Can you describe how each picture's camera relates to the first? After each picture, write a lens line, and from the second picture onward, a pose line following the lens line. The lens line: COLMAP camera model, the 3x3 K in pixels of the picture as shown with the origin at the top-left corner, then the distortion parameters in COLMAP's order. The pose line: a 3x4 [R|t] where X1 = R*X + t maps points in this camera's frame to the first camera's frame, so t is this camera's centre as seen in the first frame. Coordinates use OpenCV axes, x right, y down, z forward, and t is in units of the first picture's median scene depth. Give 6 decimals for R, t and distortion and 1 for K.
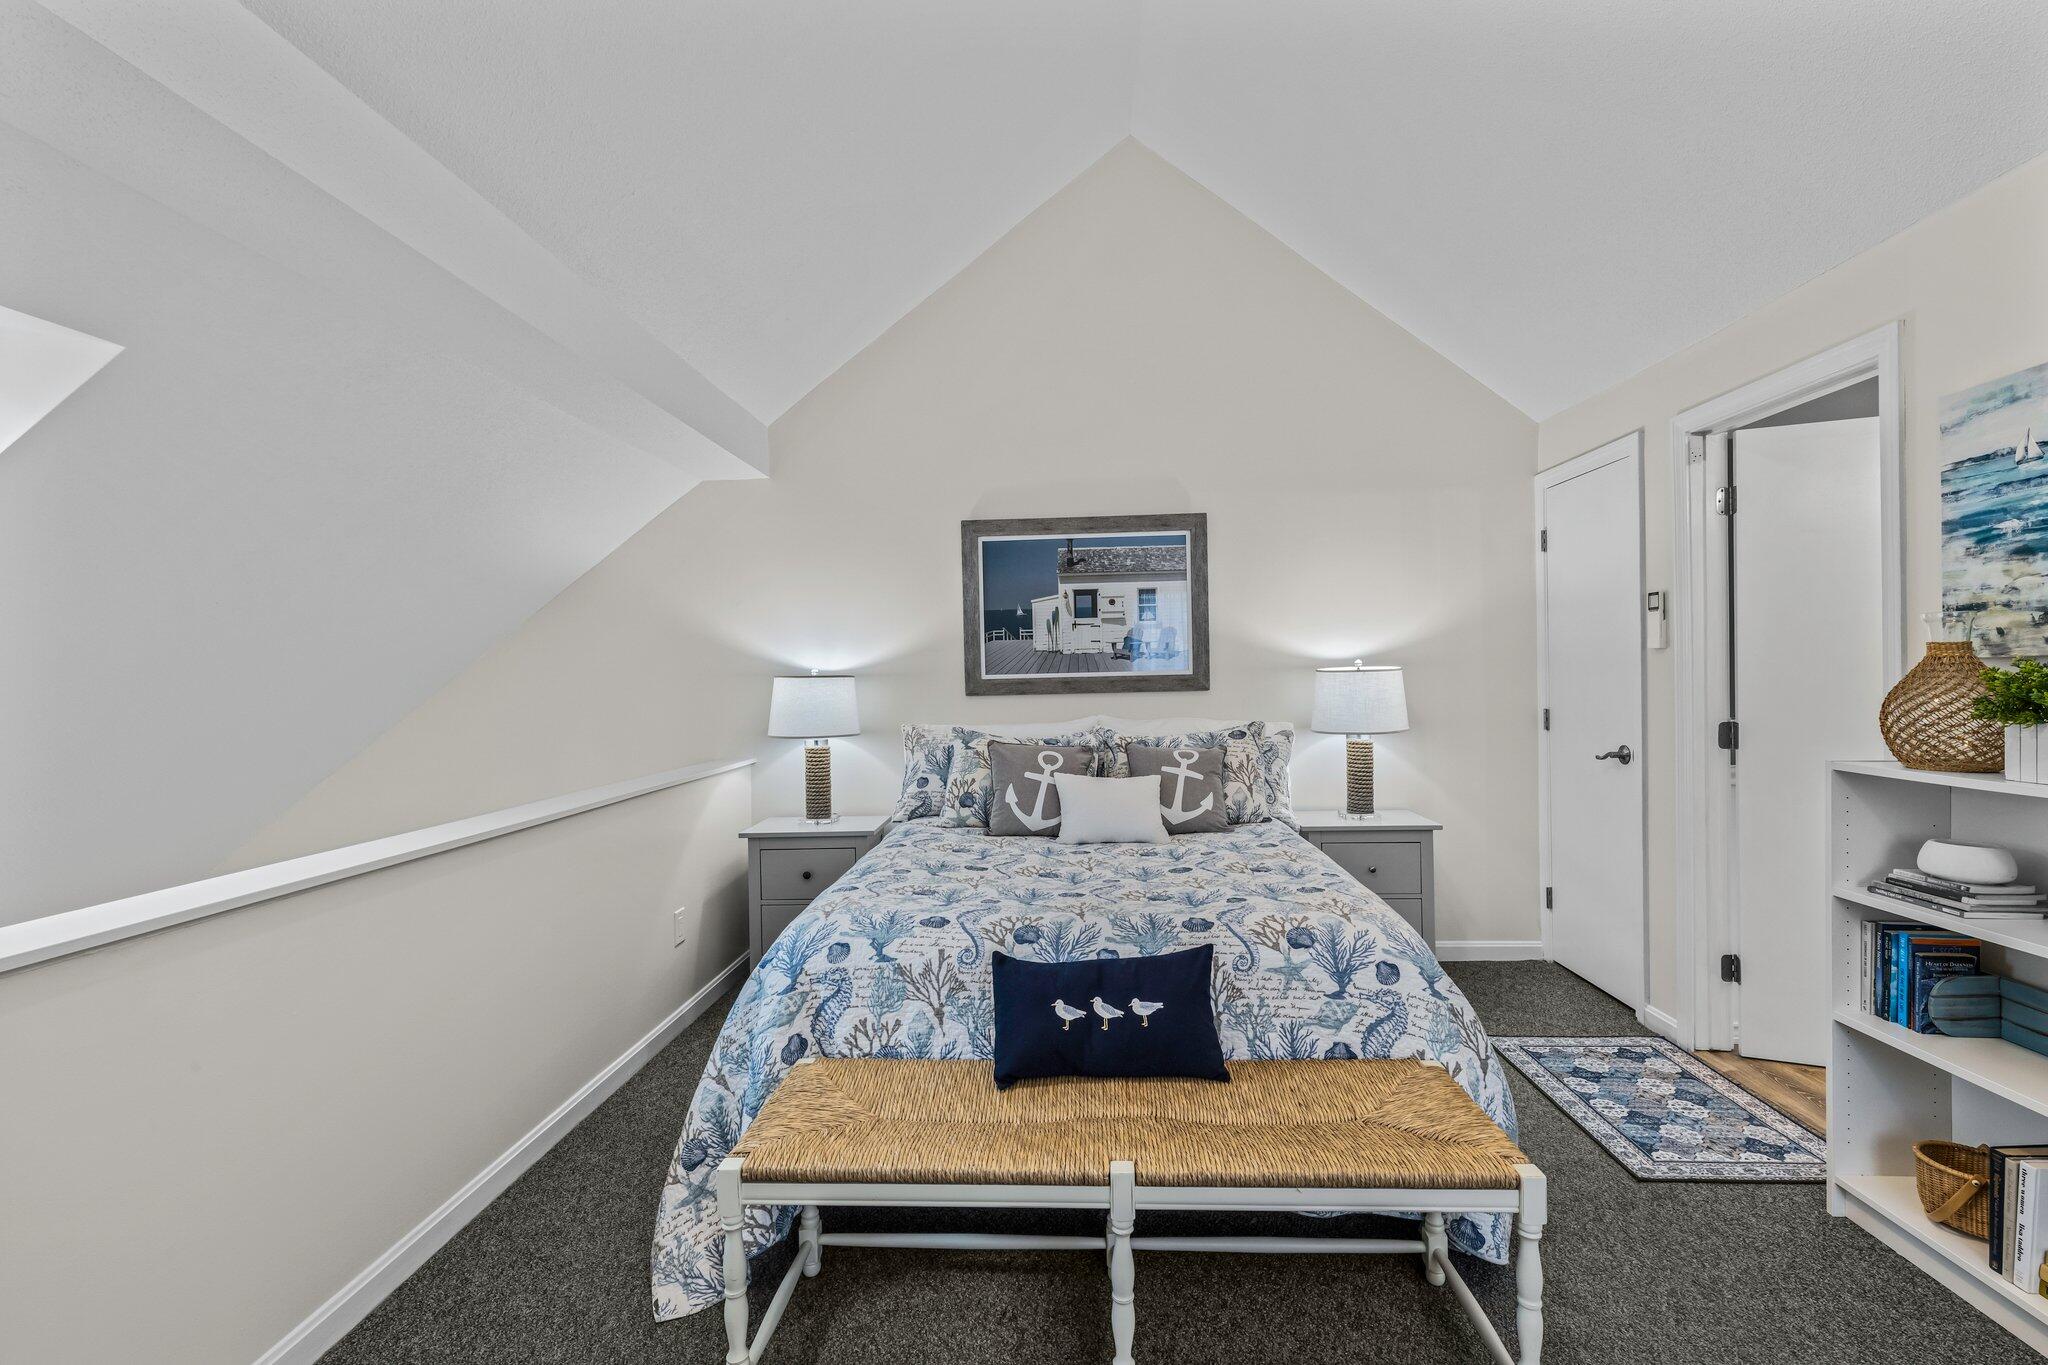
lens RADIAL K [[918.7, 0, 1029.6], [0, 918.7, 683.7], [0, 0, 1]] dist [0.004436, -0.001512]
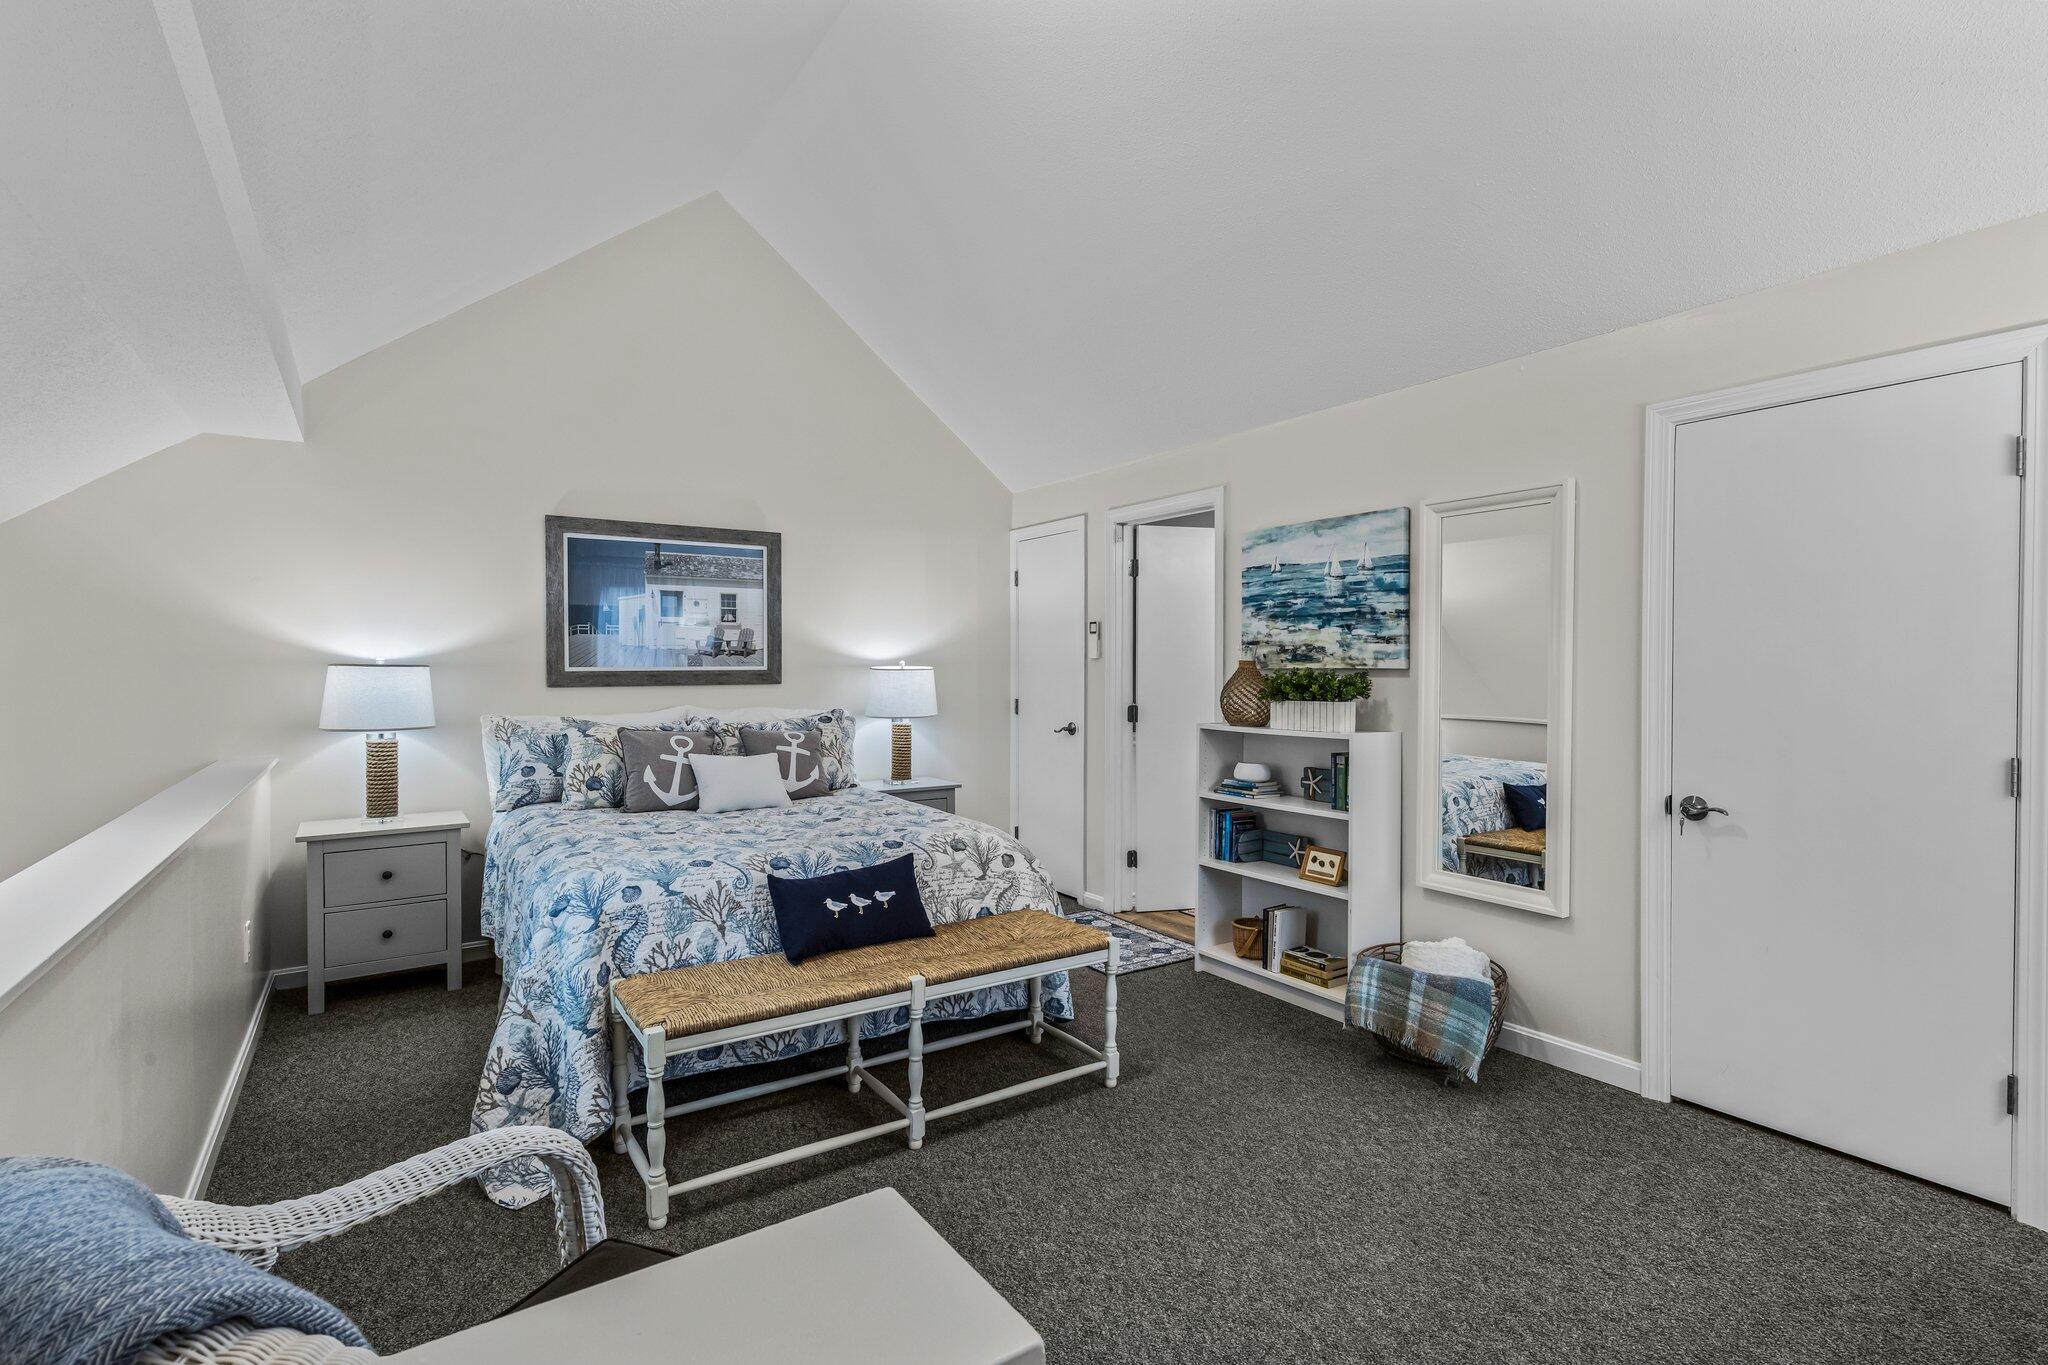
lens RADIAL K [[918.7, 0, 1029.6], [0, 918.7, 683.7], [0, 0, 1]] dist [0.004436, -0.001512]
pose [[0.812426, 0.008065, 0.583009, -0.428419], [-0.010218, 0.999948, 0.000406, 0.006046], [-0.582975, -0.006287, 0.812466, -0.262731]]
